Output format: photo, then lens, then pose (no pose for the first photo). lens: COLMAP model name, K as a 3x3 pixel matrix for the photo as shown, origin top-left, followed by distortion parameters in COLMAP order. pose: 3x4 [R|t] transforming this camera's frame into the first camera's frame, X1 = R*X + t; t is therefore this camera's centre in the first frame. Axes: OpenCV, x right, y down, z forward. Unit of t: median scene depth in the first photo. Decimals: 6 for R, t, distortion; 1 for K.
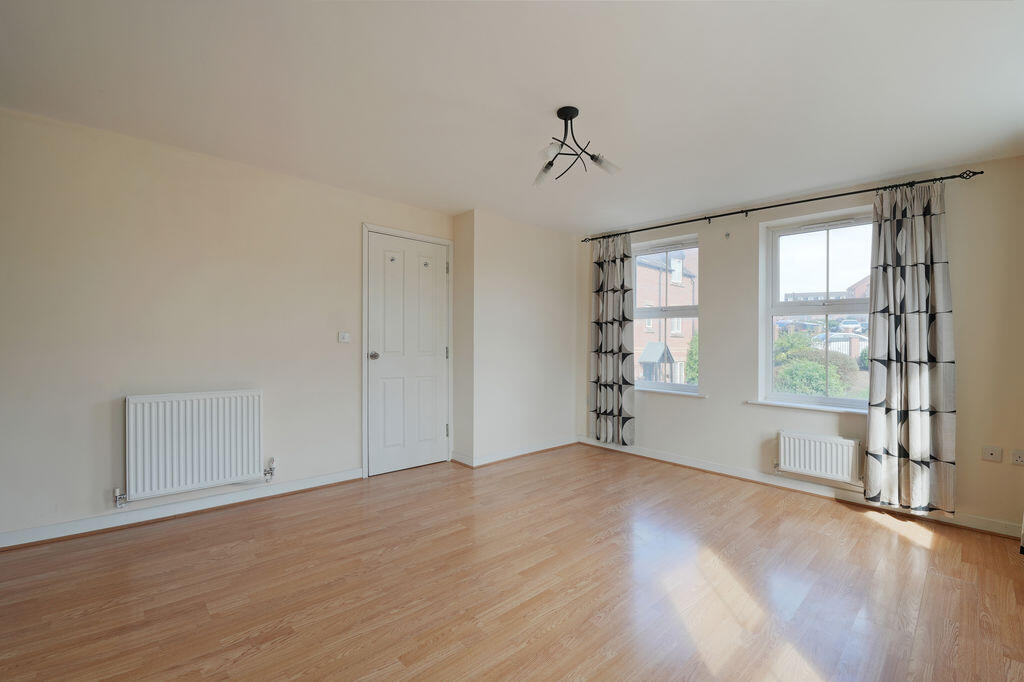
lens RADIAL K [[448.9, 0, 513.0], [0, 448.9, 331.1], [0, 0, 1]] dist [-0.003093, -0.001511]
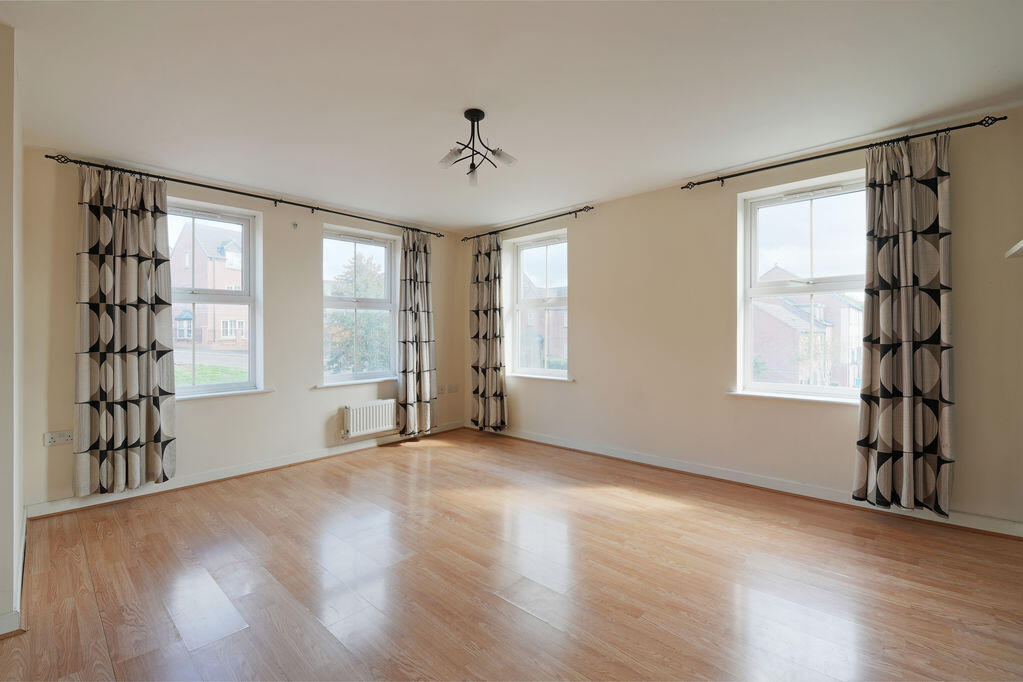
lens RADIAL K [[448.5, 0, 512.5], [0, 448.5, 331.1], [0, 0, 1]] dist [-0.003093, -0.001511]
pose [[-0.070186, -0.015877, 0.997408, -0.594698], [-0.014422, 0.999785, 0.014900, 0.000962], [-0.997430, -0.013339, -0.070400, 0.623123]]
